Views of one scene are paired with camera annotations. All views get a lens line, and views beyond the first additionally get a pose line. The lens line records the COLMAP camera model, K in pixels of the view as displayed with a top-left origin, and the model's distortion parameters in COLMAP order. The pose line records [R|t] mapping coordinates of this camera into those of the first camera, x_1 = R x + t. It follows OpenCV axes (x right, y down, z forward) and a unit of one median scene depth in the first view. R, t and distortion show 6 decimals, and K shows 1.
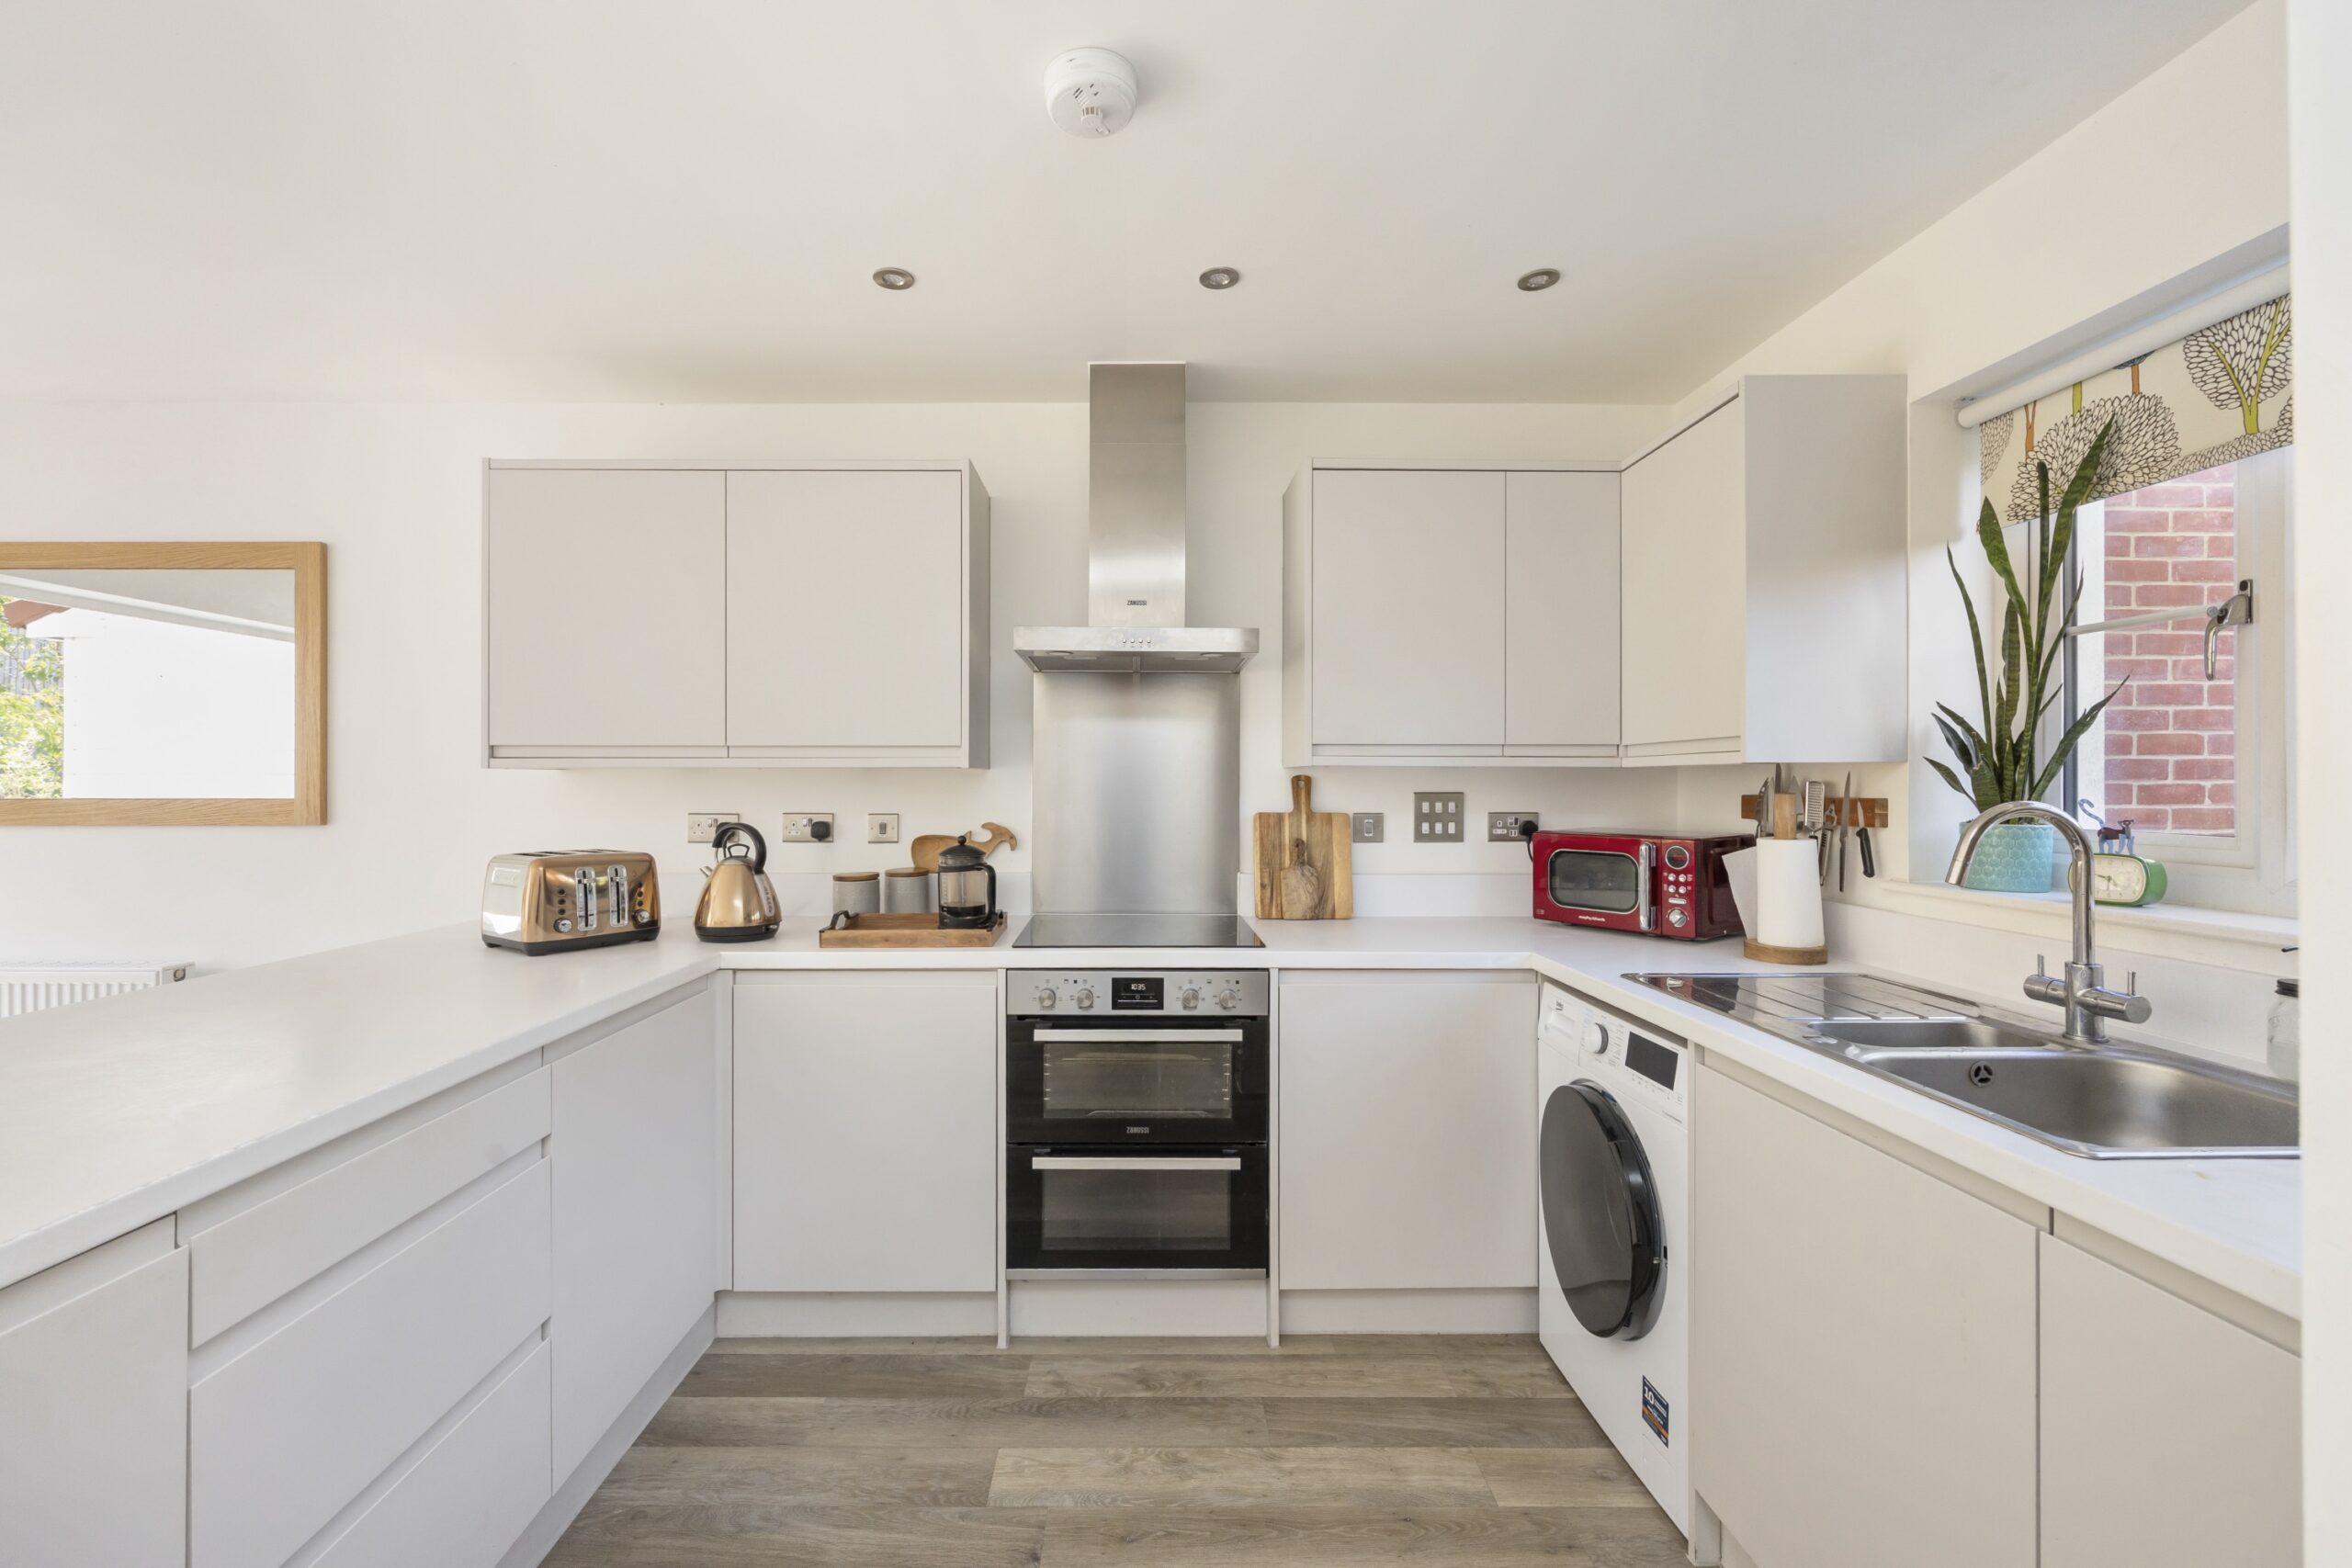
lens RADIAL K [[959.9, 0, 1165.6], [0, 959.9, 777.6], [0, 0, 1]] dist [-0.001282, 0.000039]
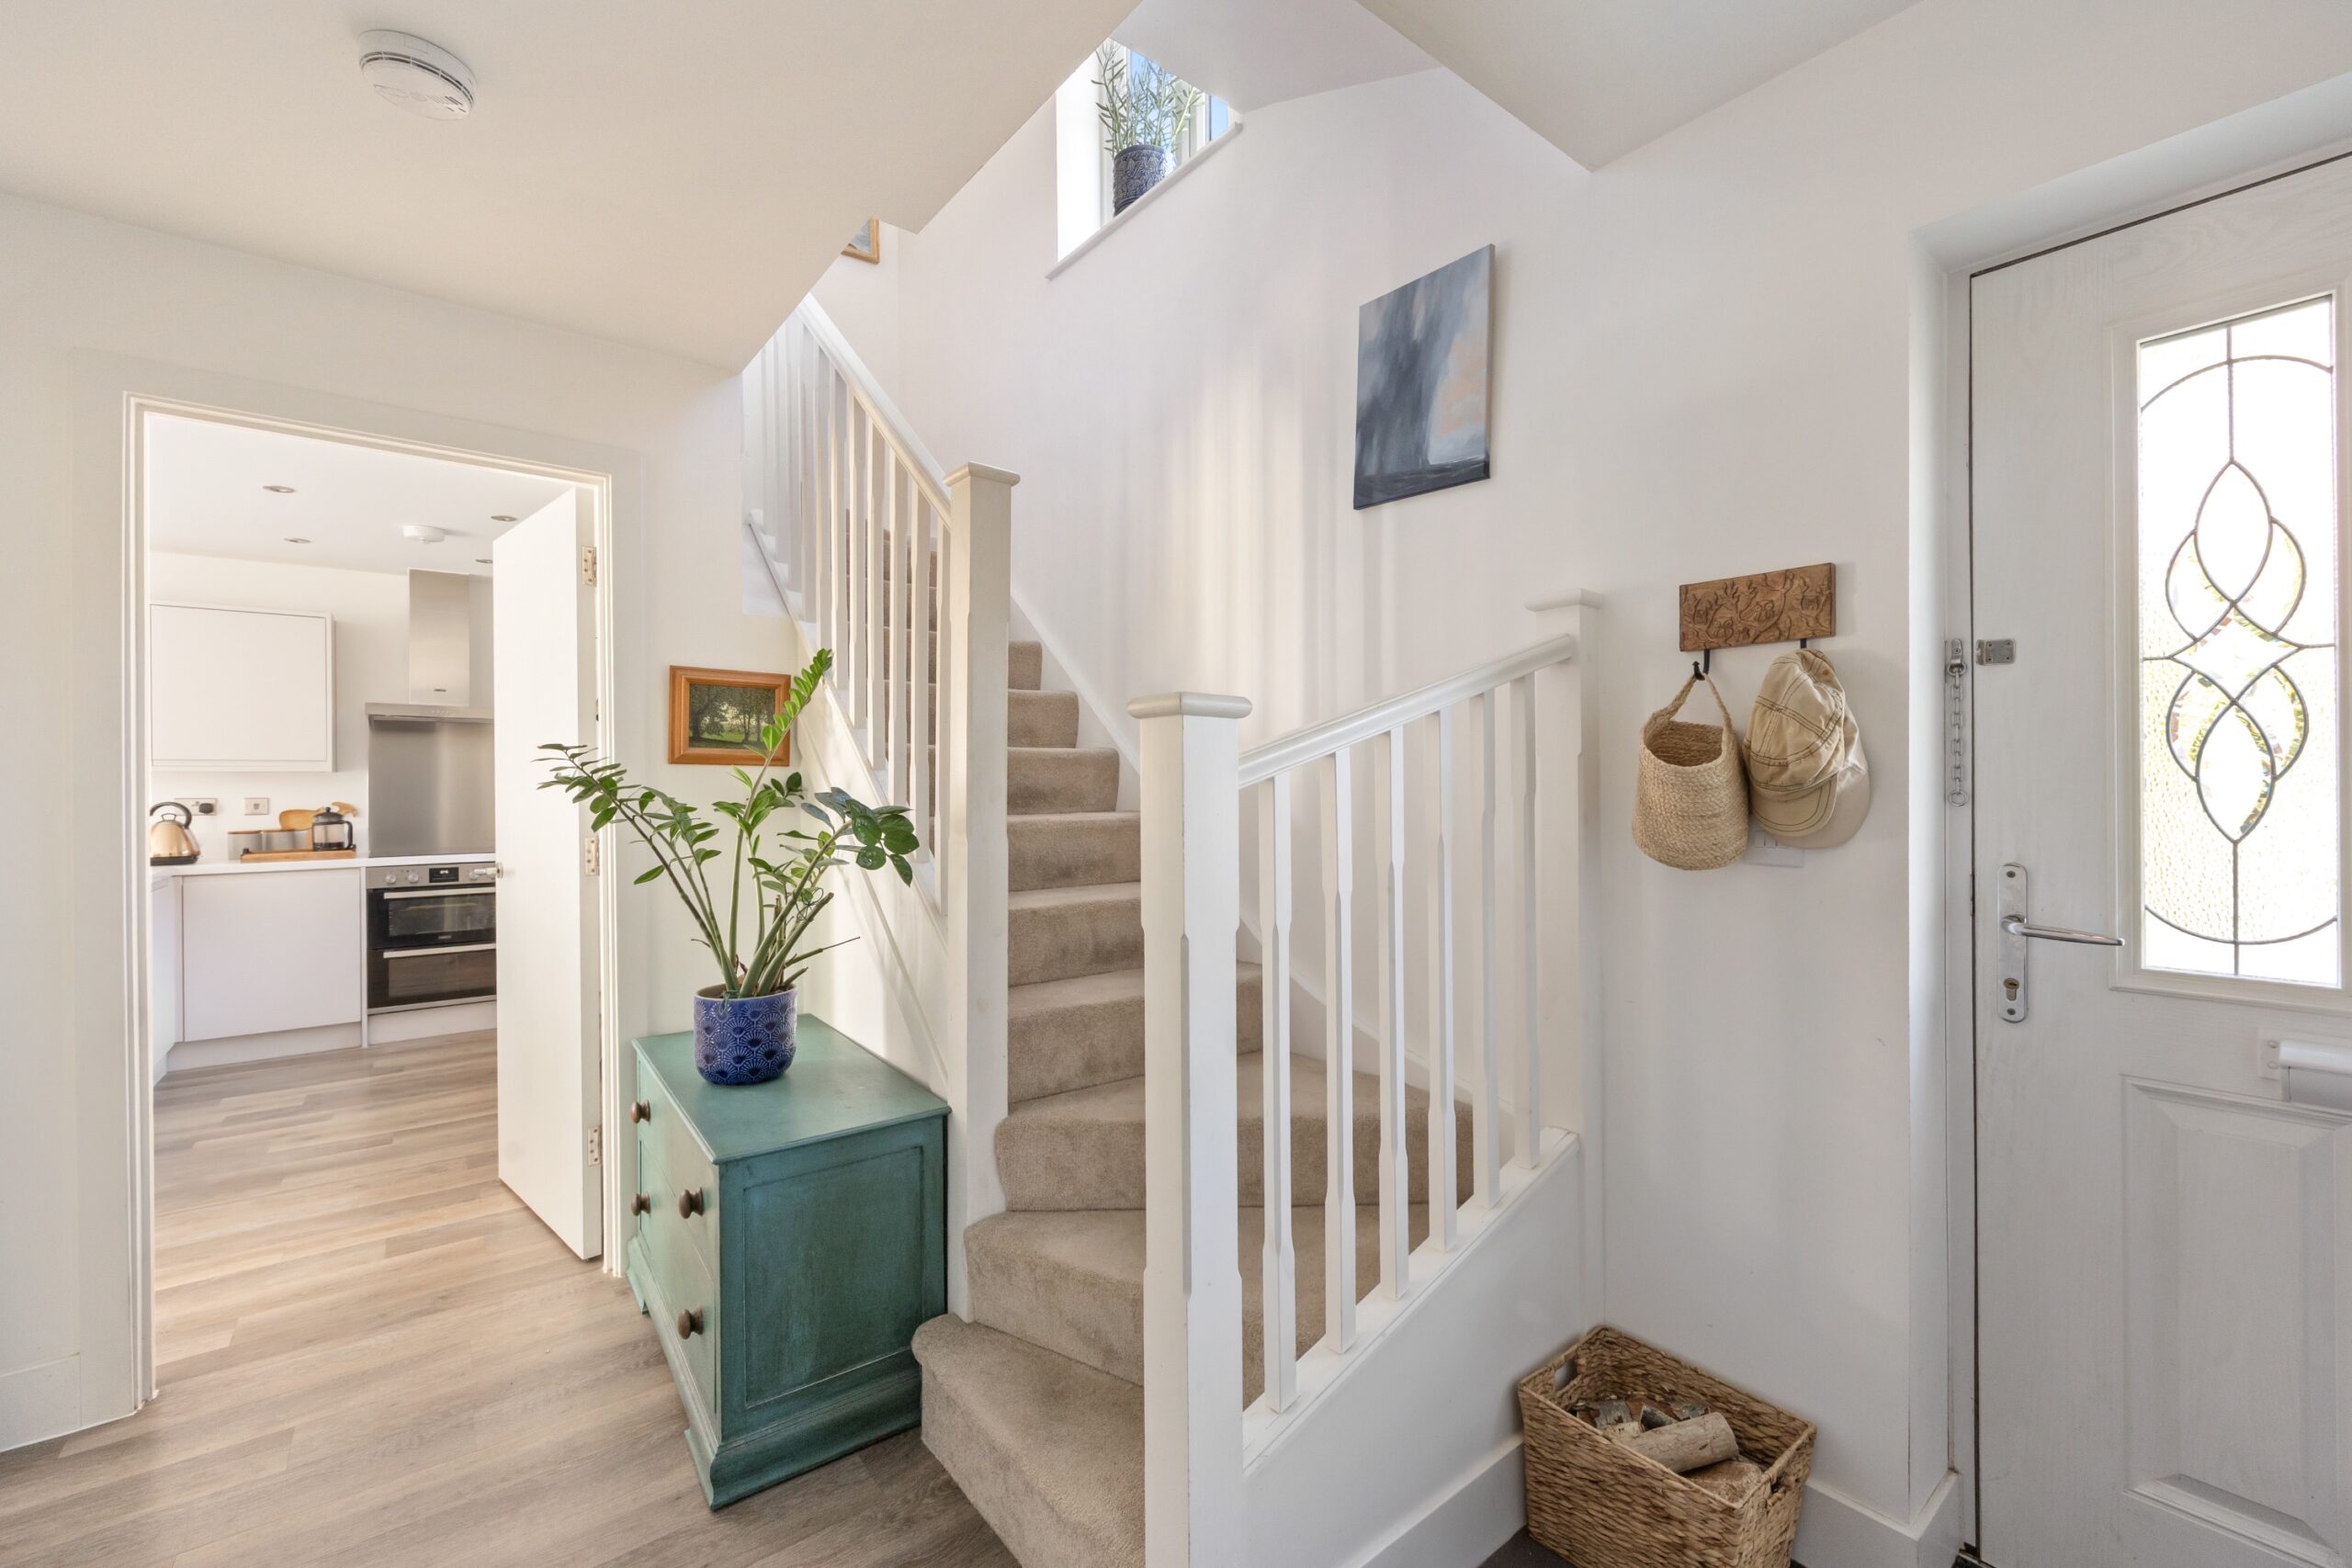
lens RADIAL K [[959.9, 0, 1180.1], [0, 959.9, 786.9], [0, 0, 1]] dist [-0.001282, 0.000039]
pose [[0.803024, -0.009179, 0.595875, 0.015427], [0.004851, 0.999949, 0.008866, 0.012452], [-0.595926, -0.004229, 0.803028, -1.603611]]
